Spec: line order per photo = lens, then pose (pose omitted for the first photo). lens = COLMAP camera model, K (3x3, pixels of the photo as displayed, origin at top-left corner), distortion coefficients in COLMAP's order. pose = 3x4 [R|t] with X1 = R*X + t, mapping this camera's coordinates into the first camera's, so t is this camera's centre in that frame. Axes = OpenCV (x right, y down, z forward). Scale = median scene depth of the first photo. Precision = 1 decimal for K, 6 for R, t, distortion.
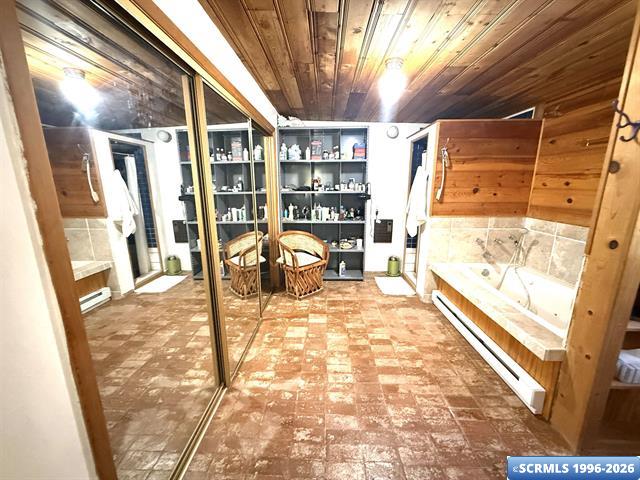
lens RADIAL K [[255.6, 0, 320.6], [0, 255.6, 239.9], [0, 0, 1]] dist [0.003196, -0.000675]
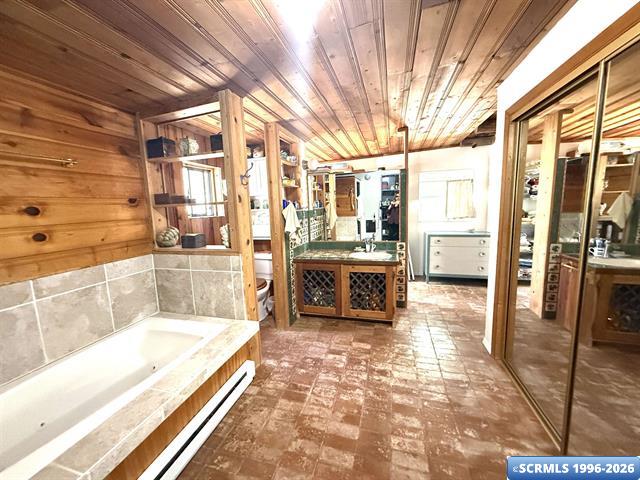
lens RADIAL K [[255.6, 0, 319.9], [0, 255.6, 240.1], [0, 0, 1]] dist [0.003196, -0.000675]
pose [[-0.968625, 0.010546, 0.248304, 0.148975], [0.094222, 0.940095, 0.327632, -0.362483], [-0.229974, 0.340748, -0.911593, 1.703857]]
